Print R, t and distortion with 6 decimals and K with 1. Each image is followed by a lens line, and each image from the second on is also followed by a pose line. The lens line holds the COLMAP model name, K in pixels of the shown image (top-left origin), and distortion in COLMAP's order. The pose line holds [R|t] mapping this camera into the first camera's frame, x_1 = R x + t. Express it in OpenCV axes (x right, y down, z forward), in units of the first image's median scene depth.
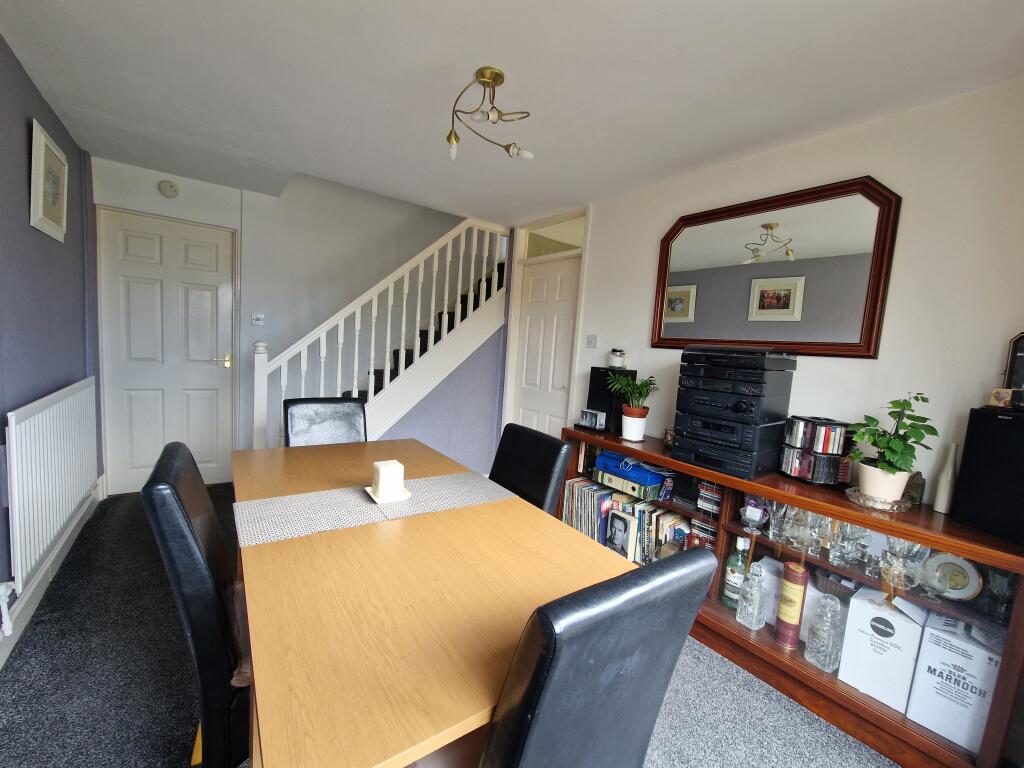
lens RADIAL K [[417.2, 0, 510.1], [0, 417.2, 387.6], [0, 0, 1]] dist [-0.000694, -0.000595]
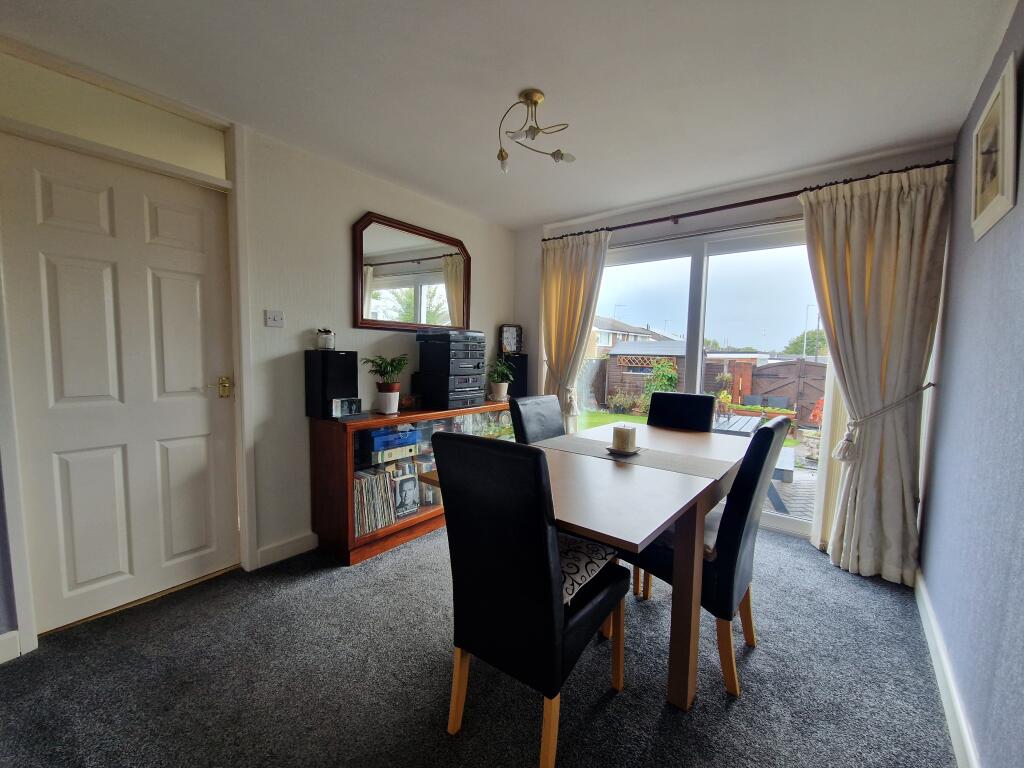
lens RADIAL K [[417.2, 0, 510.1], [0, 417.2, 387.6], [0, 0, 1]] dist [-0.000694, -0.000595]
pose [[-0.246365, -0.154443, 0.956792, -0.831556], [0.058407, 0.983061, 0.173722, -0.114917], [-0.967416, 0.098682, -0.233171, 0.934875]]
